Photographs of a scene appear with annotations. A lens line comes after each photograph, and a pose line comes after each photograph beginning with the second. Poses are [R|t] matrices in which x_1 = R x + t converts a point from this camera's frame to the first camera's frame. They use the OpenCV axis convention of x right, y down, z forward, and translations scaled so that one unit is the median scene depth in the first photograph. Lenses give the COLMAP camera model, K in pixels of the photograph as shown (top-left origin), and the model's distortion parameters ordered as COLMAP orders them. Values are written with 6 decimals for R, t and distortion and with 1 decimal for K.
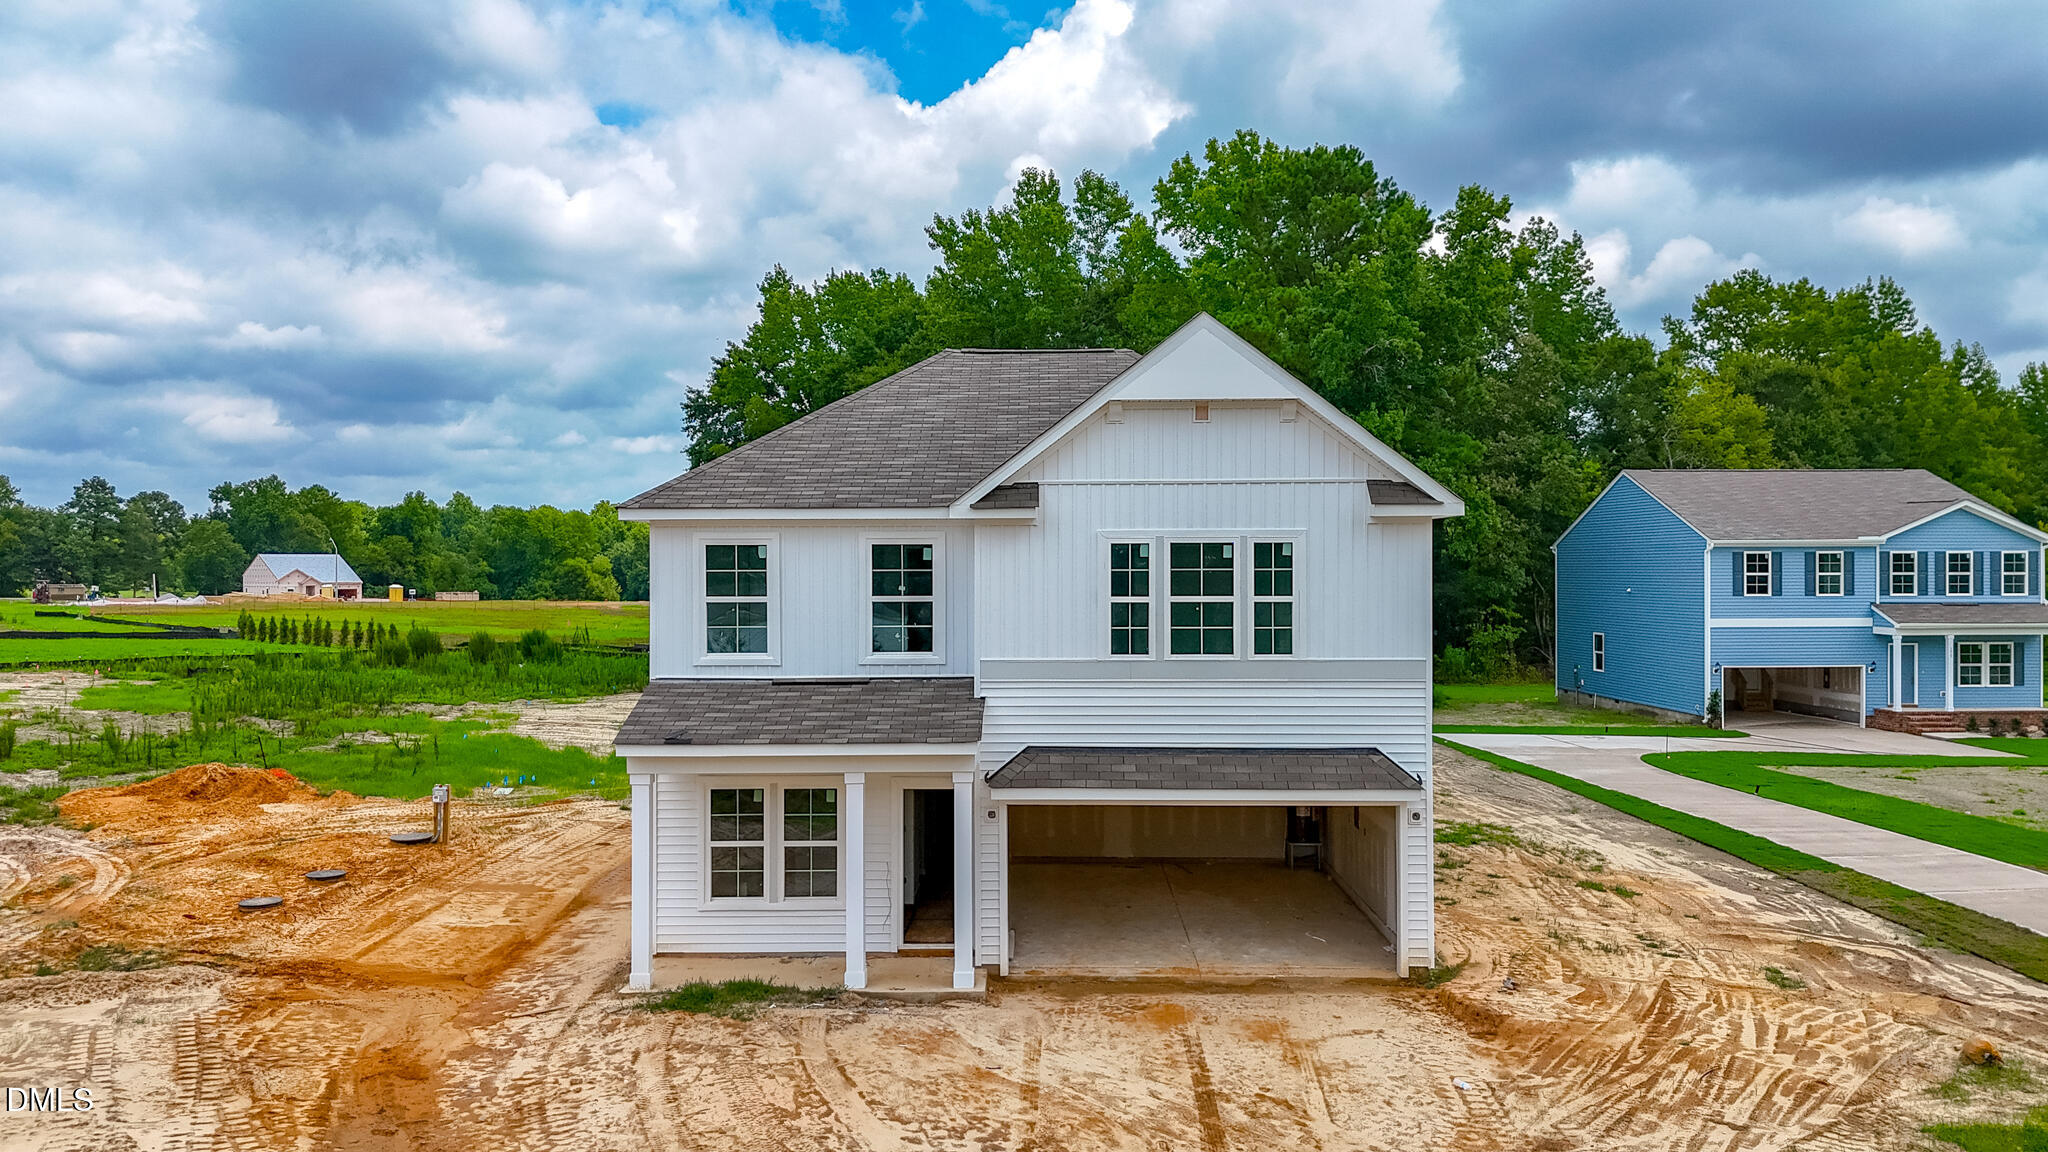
lens RADIAL K [[1522.4, 0, 1024.0], [0, 1522.4, 576.0], [0, 0, 1]] dist [0.066409, -0.054209]
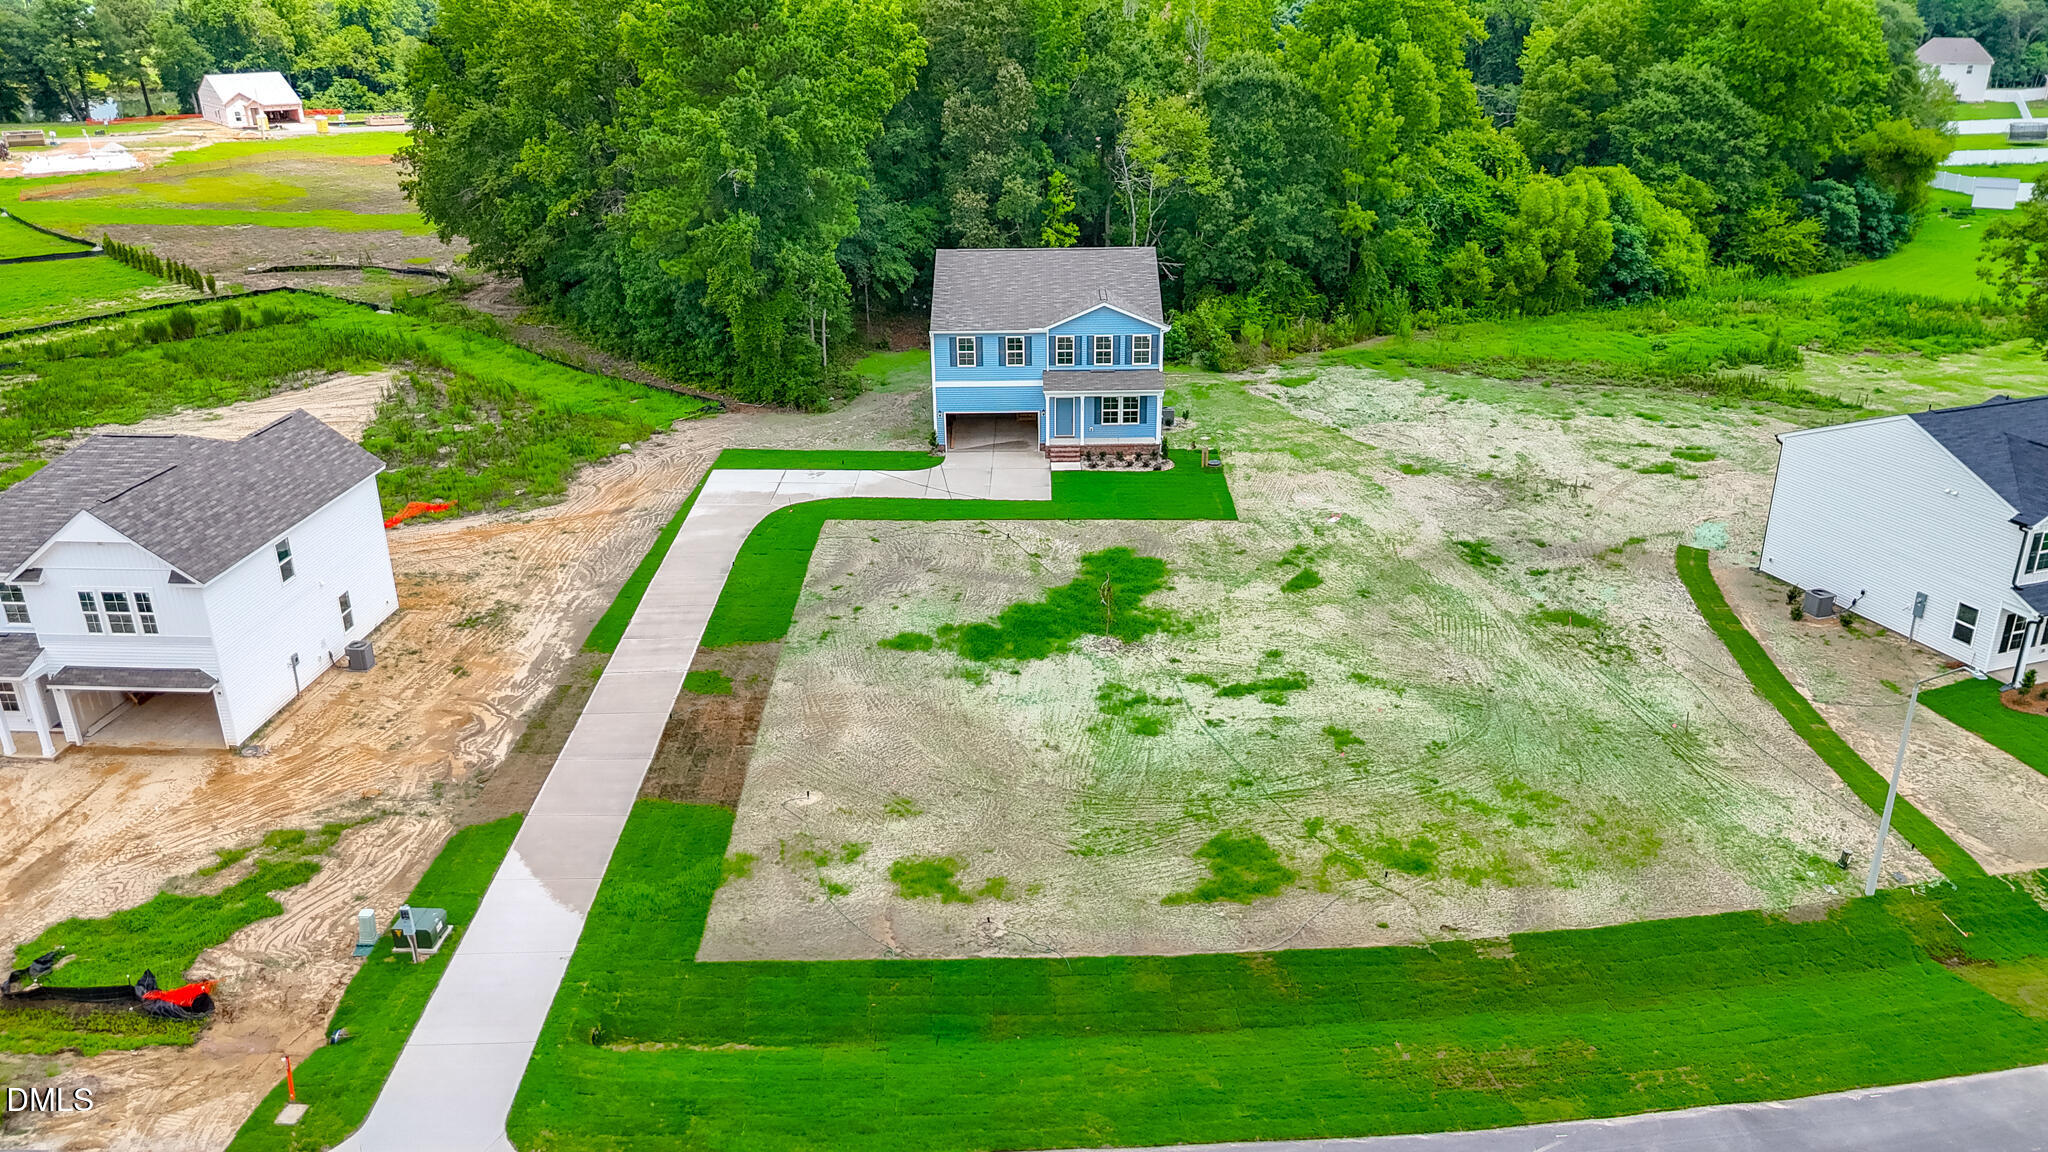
lens RADIAL K [[1506.4, 0, 1024.0], [0, 1506.4, 576.0], [0, 0, 1]] dist [0.089532, -0.086744]
pose [[0.998005, 0.014289, -0.061504, 1.675042], [0.009671, 0.927973, 0.372521, -0.922729], [0.062397, -0.372372, 0.925984, -1.157646]]
